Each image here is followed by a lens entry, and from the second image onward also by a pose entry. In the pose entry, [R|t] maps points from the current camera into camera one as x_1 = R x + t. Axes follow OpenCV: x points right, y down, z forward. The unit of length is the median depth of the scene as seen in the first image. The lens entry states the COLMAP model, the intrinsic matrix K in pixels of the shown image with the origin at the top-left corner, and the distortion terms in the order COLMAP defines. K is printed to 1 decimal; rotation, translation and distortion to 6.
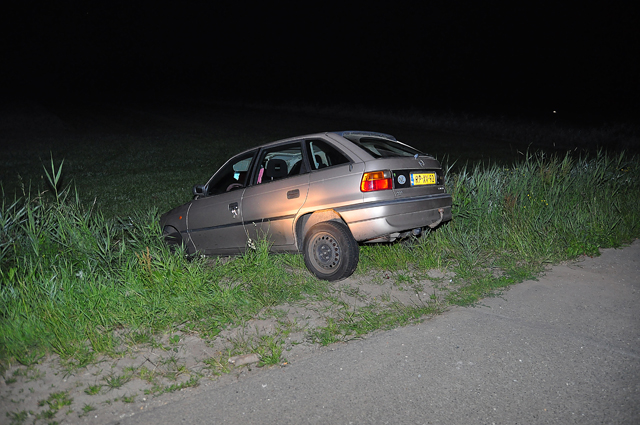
lens RADIAL K [[459.1, 0, 320.0], [0, 459.1, 212.5], [0, 0, 1]] dist [-0.153199, 0.155332]
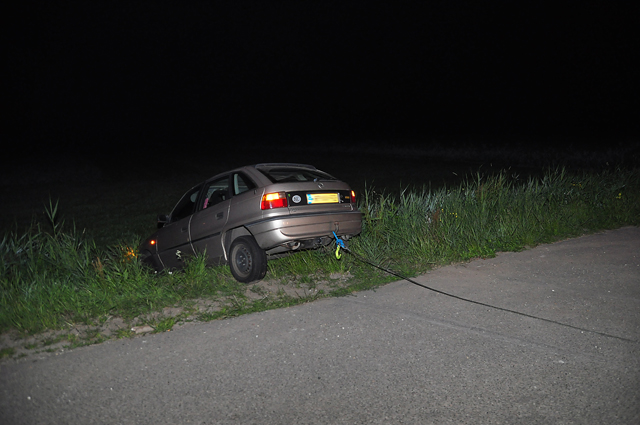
lens RADIAL K [[459.1, 0, 320.0], [0, 459.1, 212.5], [0, 0, 1]] dist [-0.153199, 0.155332]
pose [[0.993808, -0.049569, -0.099437, 0.343204], [0.040861, 0.995301, -0.087781, 0.072623], [0.103321, 0.083175, 0.991164, -0.219745]]
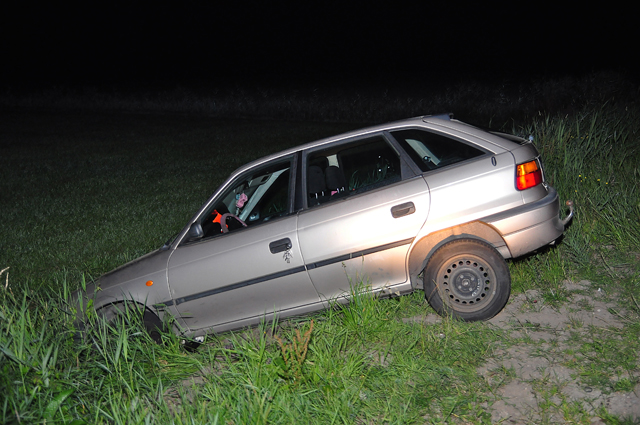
lens RADIAL K [[684.0, 0, 320.0], [0, 684.0, 212.5], [0, 0, 1]] dist [0.015768, 0.006023]
pose [[0.888802, -0.140620, 0.436184, -0.621701], [0.160697, 0.986960, -0.009264, -0.046164], [-0.429193, 0.078327, 0.899810, 0.122661]]
